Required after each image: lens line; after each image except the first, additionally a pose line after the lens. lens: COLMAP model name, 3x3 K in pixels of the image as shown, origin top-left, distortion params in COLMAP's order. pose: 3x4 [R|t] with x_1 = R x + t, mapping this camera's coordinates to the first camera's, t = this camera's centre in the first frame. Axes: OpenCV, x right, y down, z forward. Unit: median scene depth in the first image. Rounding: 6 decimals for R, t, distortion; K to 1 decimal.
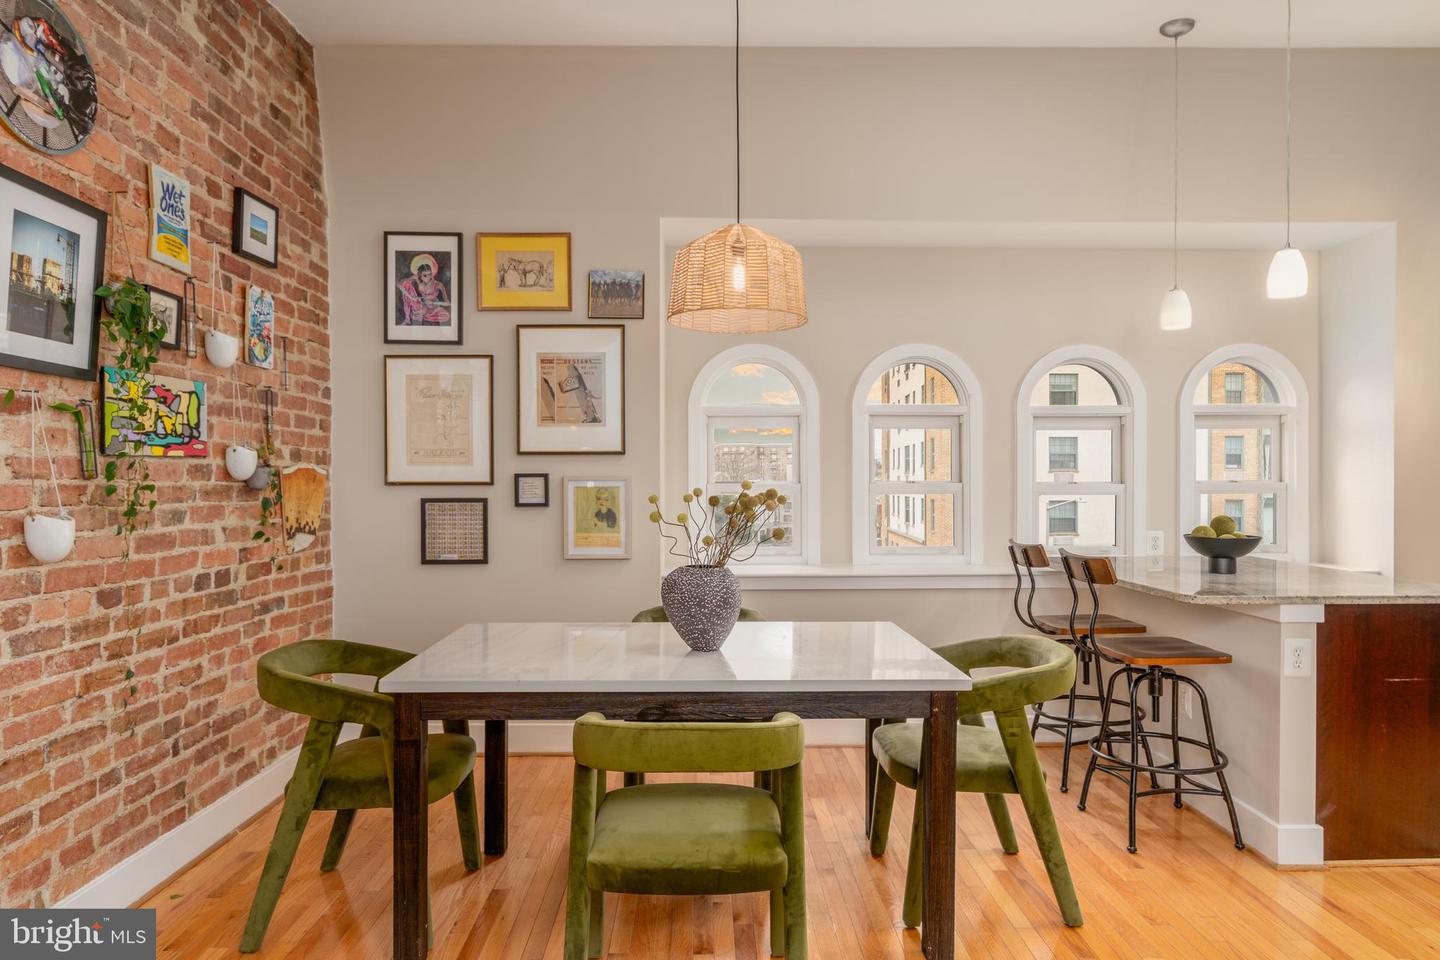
lens RADIAL K [[878.8, 0, 710.9], [0, 878.8, 484.8], [0, 0, 1]] dist [0.001163, 0.005462]
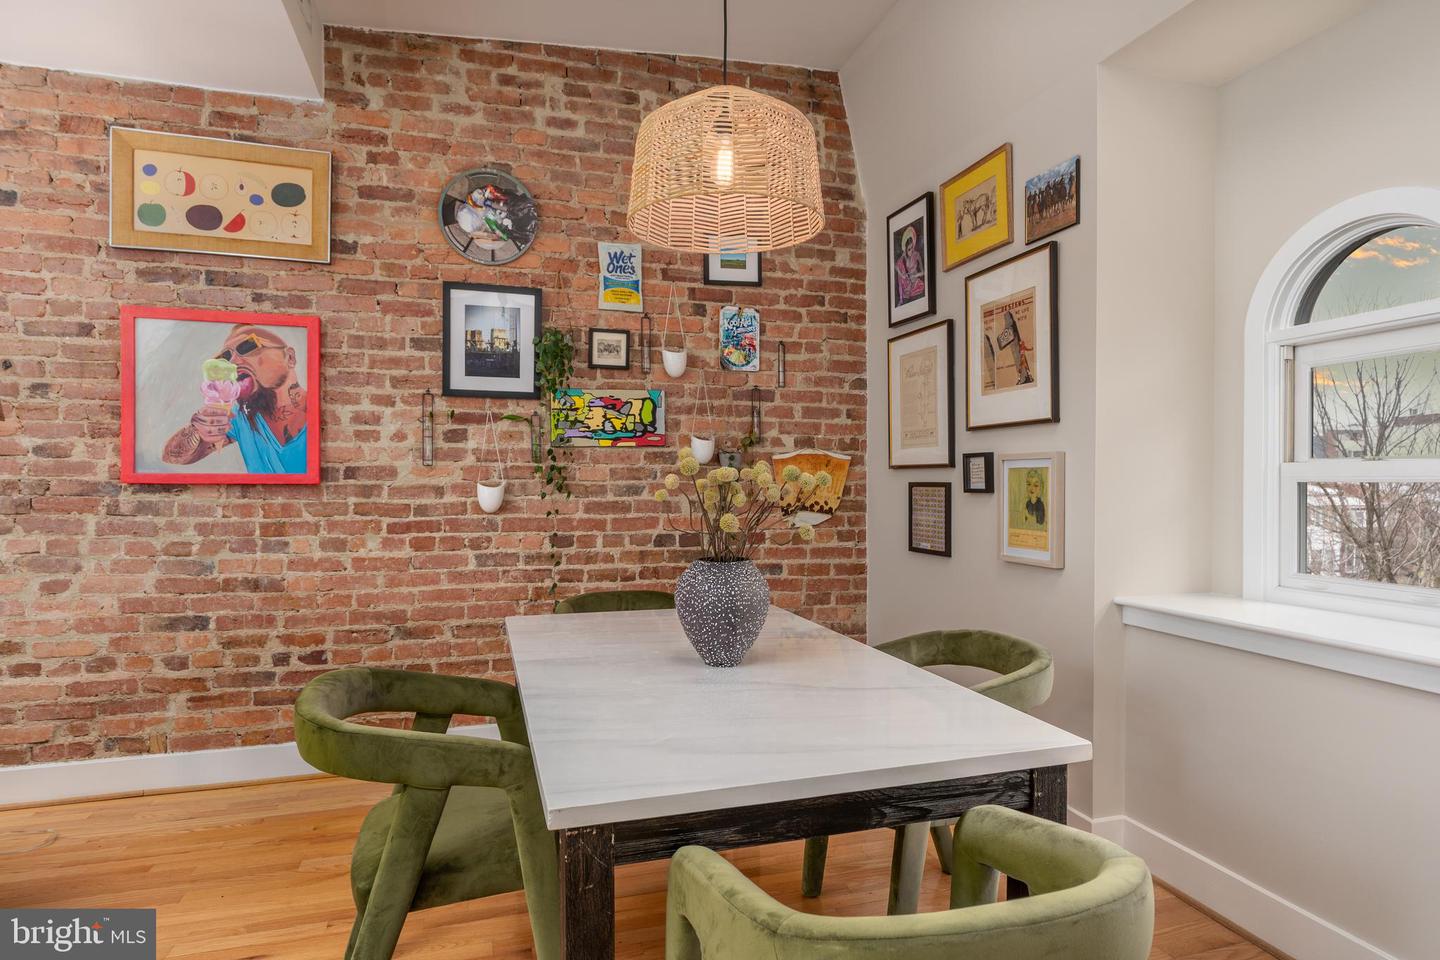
lens RADIAL K [[786.8, 0, 717.4], [0, 786.8, 486.9], [0, 0, 1]] dist [-0.008812, 0.006387]
pose [[0.279219, 0.010972, -0.960165, 0.532824], [-0.005234, 0.999937, 0.009905, 0.015758], [0.960213, 0.002260, 0.279258, 0.676747]]
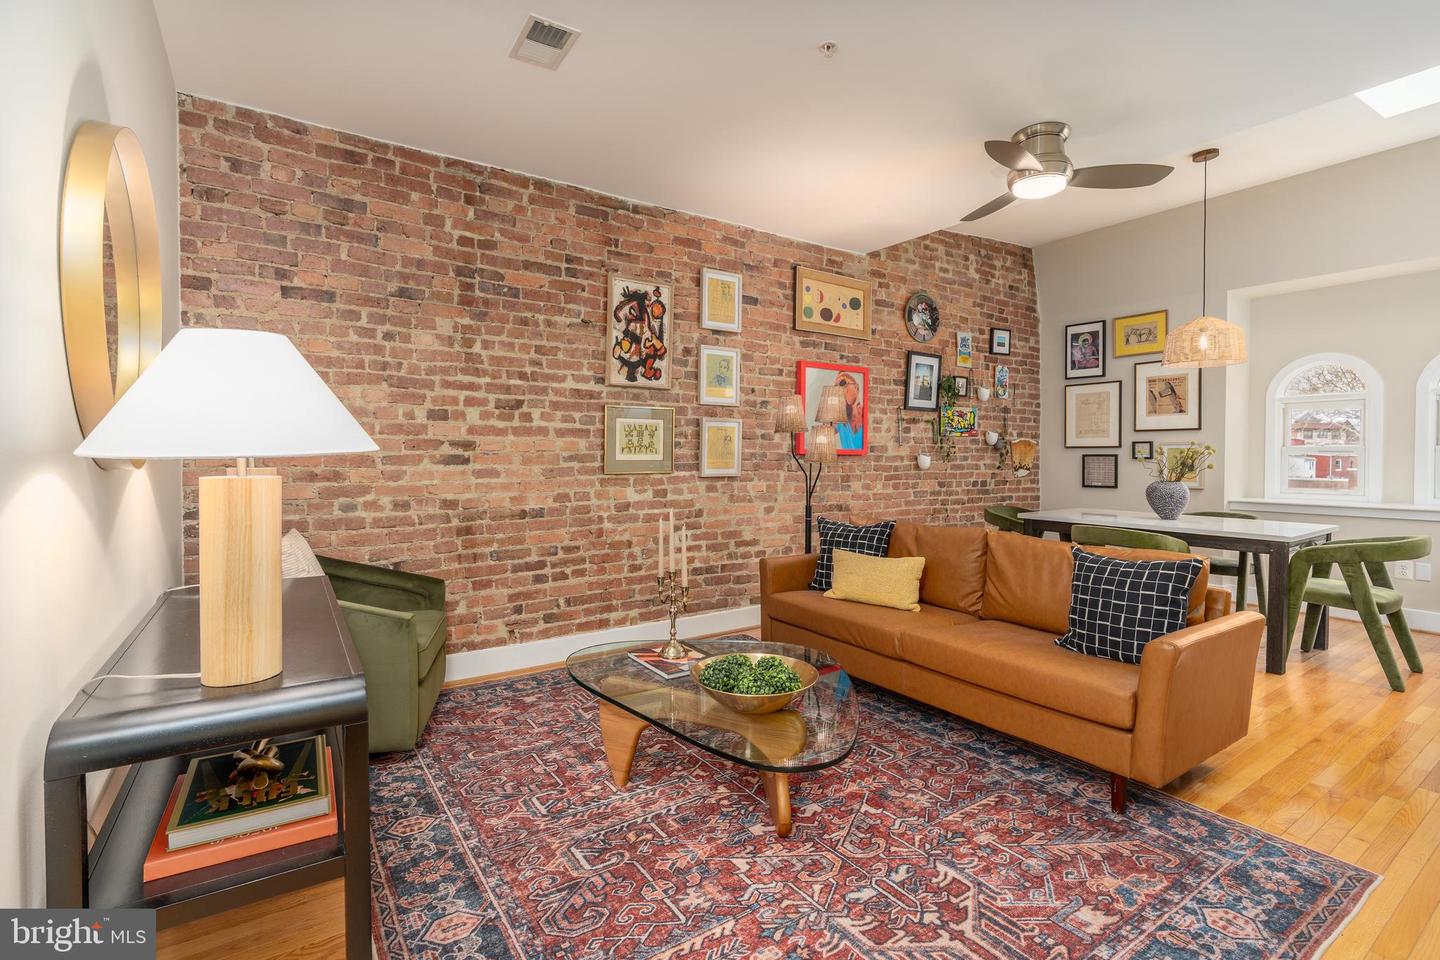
lens RADIAL K [[646.4, 0, 711.9], [0, 646.4, 463.7], [0, 0, 1]] dist [-0.008358, 0.001984]
pose [[0.540067, 0.015008, -0.841488, 0.557251], [-0.006538, 0.999886, 0.013637, 0.026634], [0.841597, -0.001863, 0.540103, -0.631707]]
